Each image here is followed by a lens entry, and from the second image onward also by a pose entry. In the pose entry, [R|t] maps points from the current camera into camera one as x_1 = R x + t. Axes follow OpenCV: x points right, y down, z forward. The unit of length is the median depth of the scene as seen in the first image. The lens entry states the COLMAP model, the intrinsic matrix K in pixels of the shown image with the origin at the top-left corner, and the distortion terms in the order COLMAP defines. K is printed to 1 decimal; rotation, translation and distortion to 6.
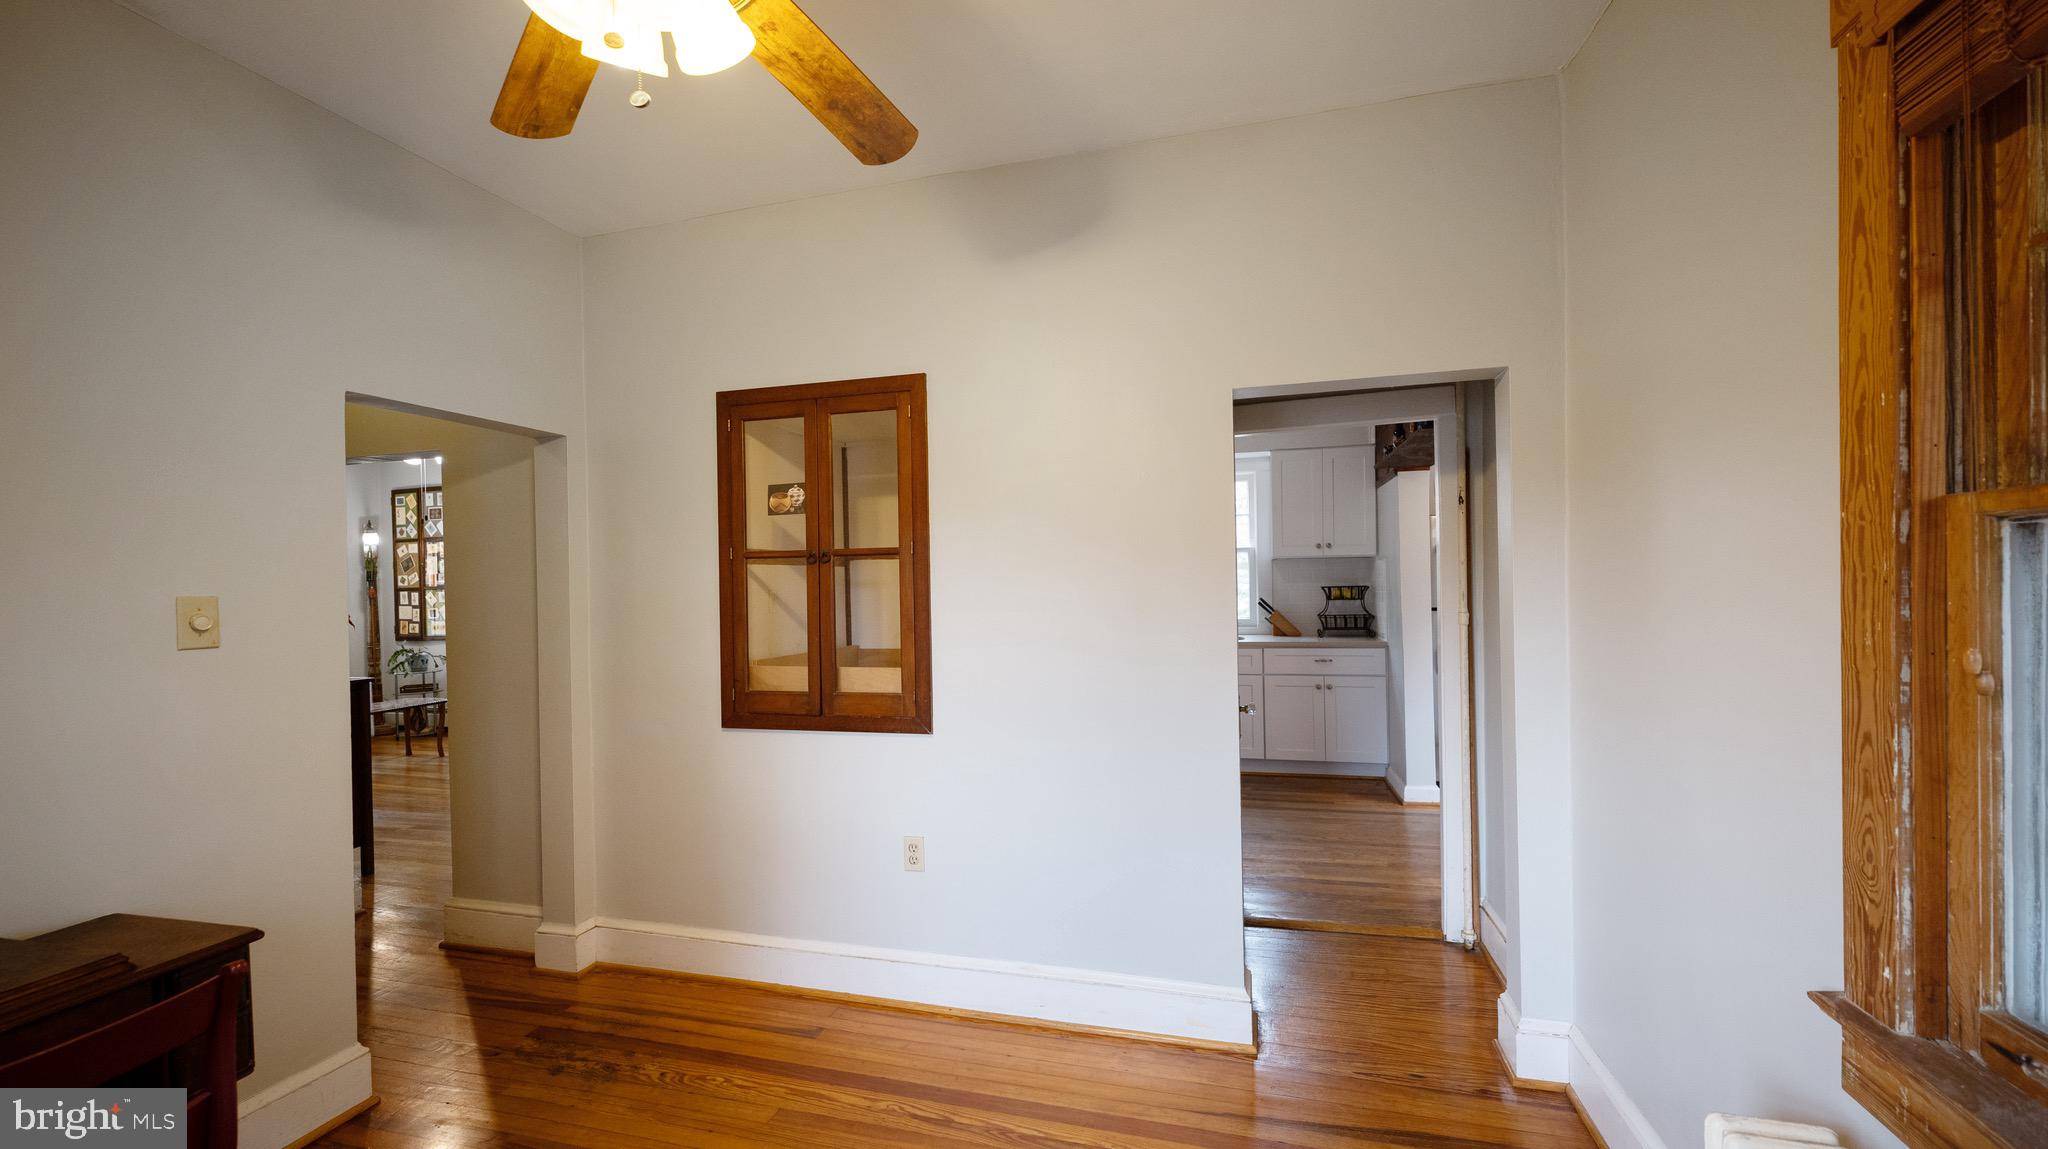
lens RADIAL K [[828.5, 0, 1021.6], [0, 828.5, 584.0], [0, 0, 1]] dist [0.004742, 0.000074]
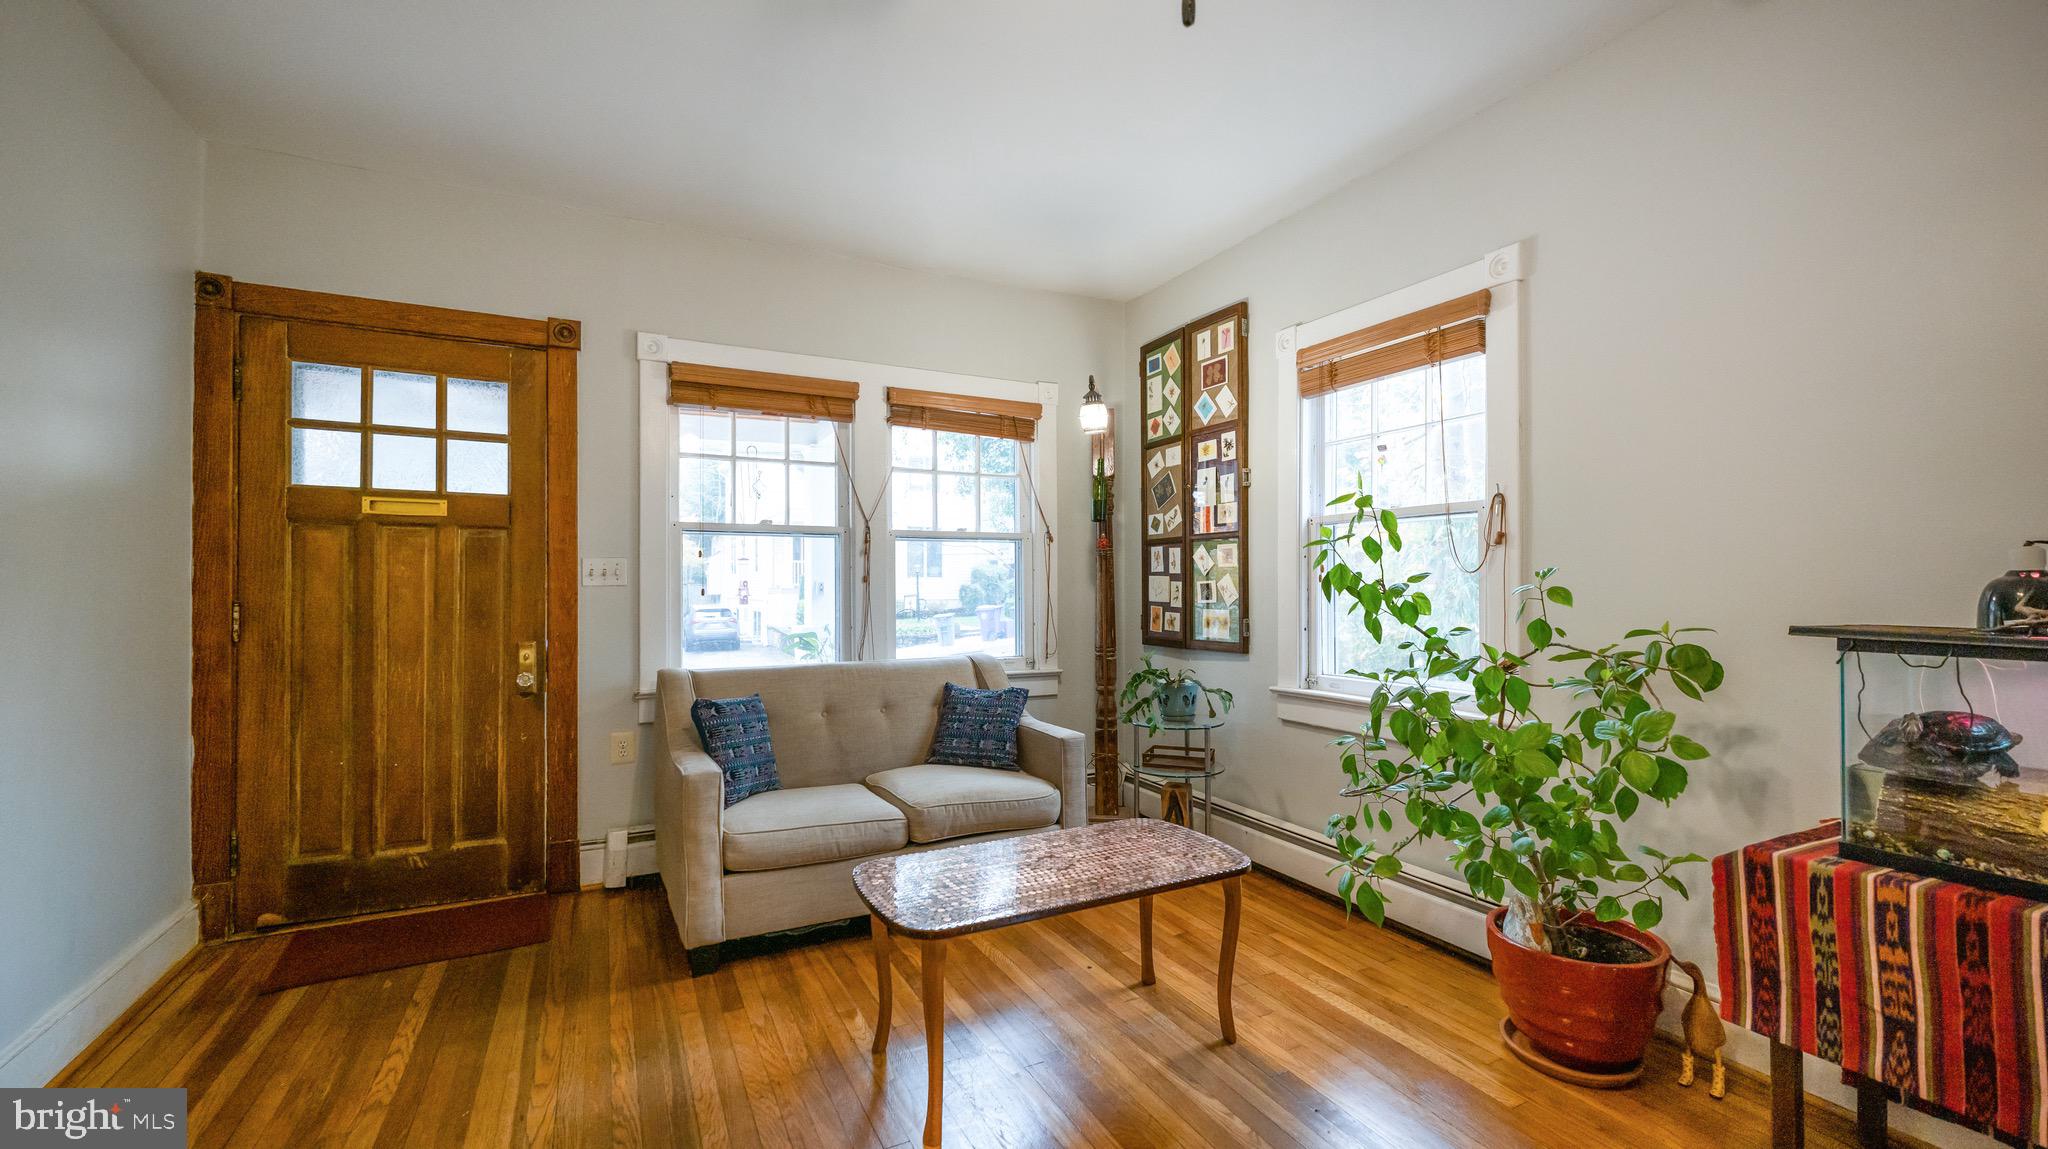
lens RADIAL K [[828.5, 0, 1021.6], [0, 828.5, 584.0], [0, 0, 1]] dist [0.004742, 0.000074]
pose [[0.679470, 0.013660, -0.733576, -0.440697], [-0.015593, 0.999870, 0.004177, 0.031028], [0.733537, 0.008600, 0.679595, 0.611919]]
